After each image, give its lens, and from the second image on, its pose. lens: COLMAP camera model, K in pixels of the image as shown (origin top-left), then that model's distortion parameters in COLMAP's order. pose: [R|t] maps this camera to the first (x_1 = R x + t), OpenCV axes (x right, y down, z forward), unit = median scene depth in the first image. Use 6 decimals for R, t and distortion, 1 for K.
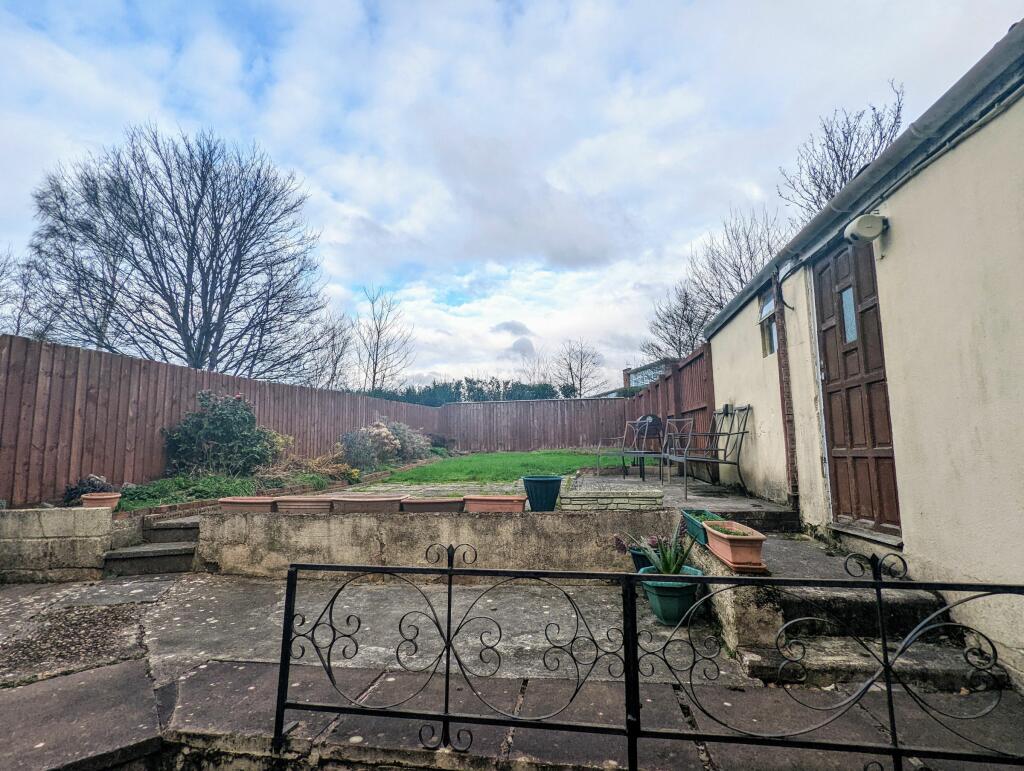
lens RADIAL K [[485.9, 0, 510.8], [0, 485.9, 389.8], [0, 0, 1]] dist [0.001973, 0.000956]
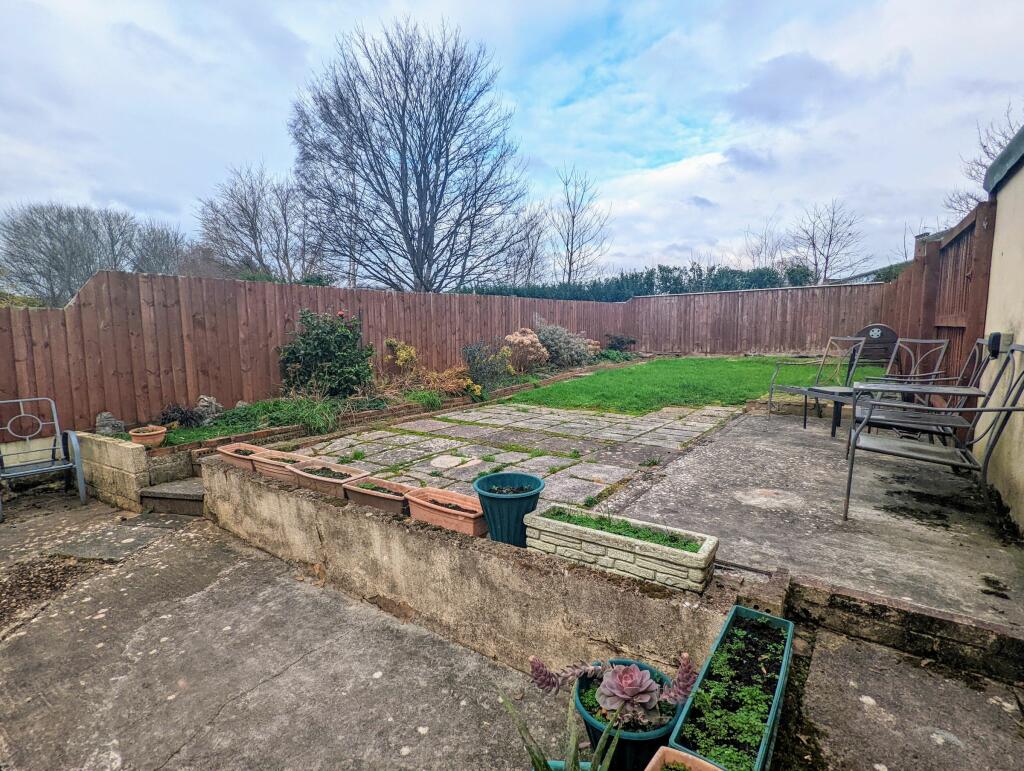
lens RADIAL K [[485.9, 0, 510.8], [0, 485.9, 389.8], [0, 0, 1]] dist [0.001973, 0.000956]
pose [[0.894511, 0.057903, -0.443281, 0.098307], [0.046341, 0.974224, 0.220770, -0.019561], [0.444638, -0.218023, 0.868771, 0.151990]]
